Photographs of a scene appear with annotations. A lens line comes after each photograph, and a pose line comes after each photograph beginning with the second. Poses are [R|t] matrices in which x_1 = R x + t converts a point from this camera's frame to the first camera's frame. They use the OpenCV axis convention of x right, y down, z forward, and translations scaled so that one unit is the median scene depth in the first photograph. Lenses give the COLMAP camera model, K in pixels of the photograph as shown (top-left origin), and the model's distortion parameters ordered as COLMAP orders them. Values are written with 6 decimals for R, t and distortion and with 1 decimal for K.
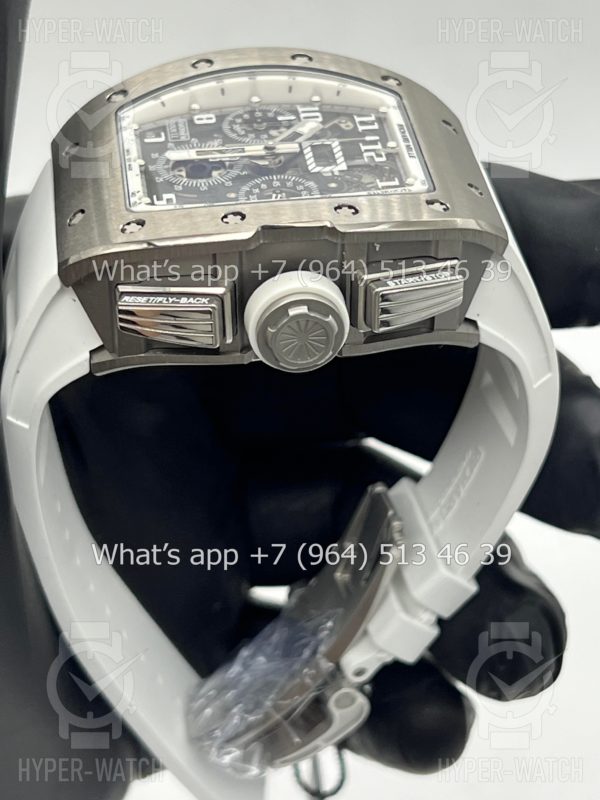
lens RADIAL K [[1966.0, 0, 306.5], [0, 1966.0, 397.2], [0, 0, 1]] dist [0.111919, 0.000000]
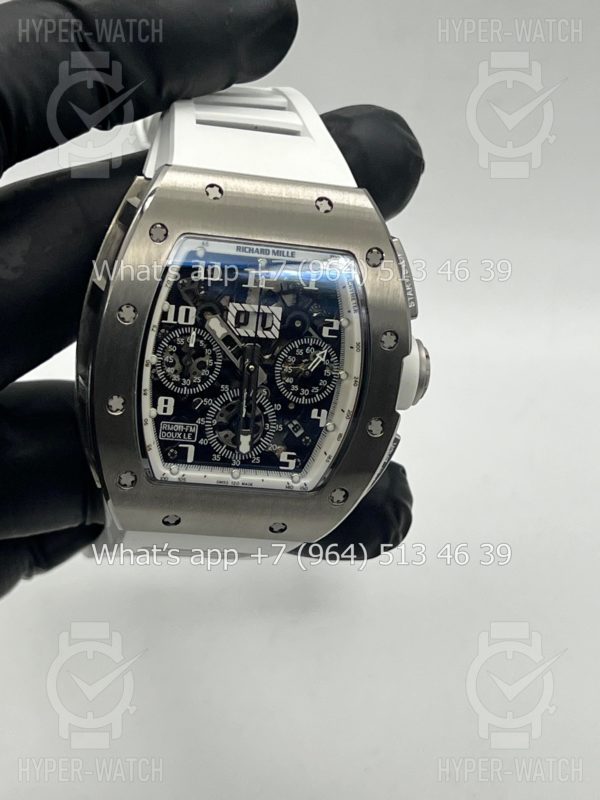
lens RADIAL K [[1966.0, 0, 323.5], [0, 1966.0, 377.0], [0, 0, 1]] dist [0.111919, 0.000000]
pose [[0.267855, -0.954460, -0.131380, 0.141231], [0.348454, -0.031162, 0.936808, -1.202731], [-0.898239, -0.296708, 0.324238, 0.572586]]
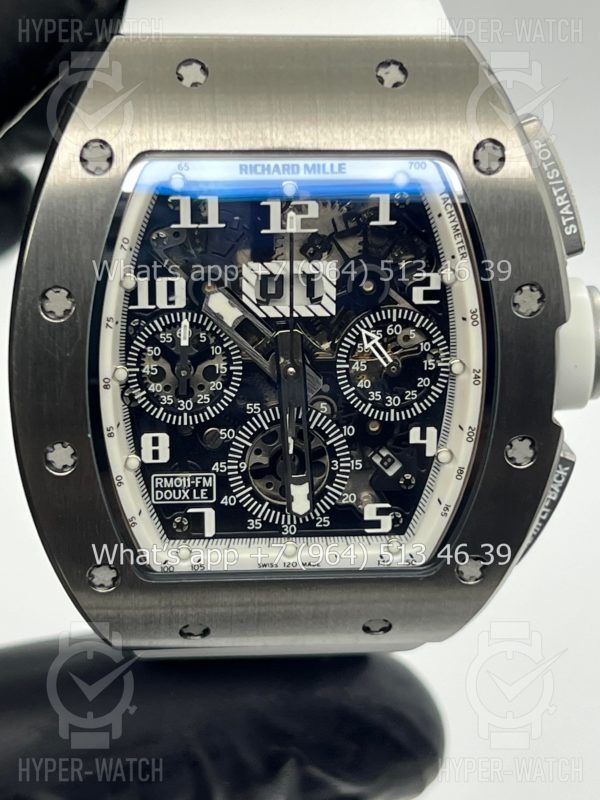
lens RADIAL K [[1966.0, 0, 303.6], [0, 1966.0, 424.5], [0, 0, 1]] dist [0.111919, 0.000000]
pose [[0.146858, -0.955682, -0.255156, 0.137593], [0.508120, -0.148431, 0.848400, -0.700546], [-0.848674, -0.254244, 0.463802, 0.668511]]
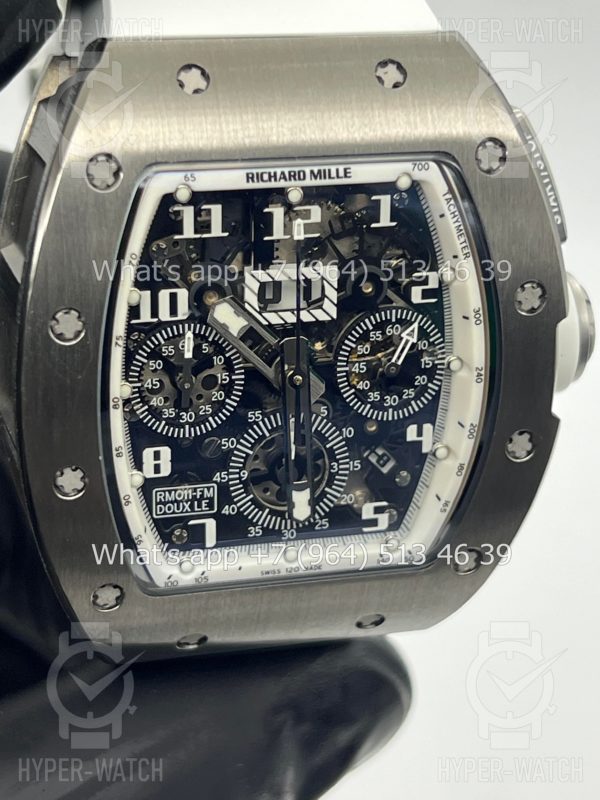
lens RADIAL K [[1966.0, 0, 305.3], [0, 1966.0, 396.3], [0, 0, 1]] dist [0.111919, 0.000000]
pose [[0.151022, -0.948117, -0.279762, 0.162522], [0.336431, -0.216817, 0.916409, -0.735423], [-0.929519, -0.232519, 0.286232, 0.796199]]
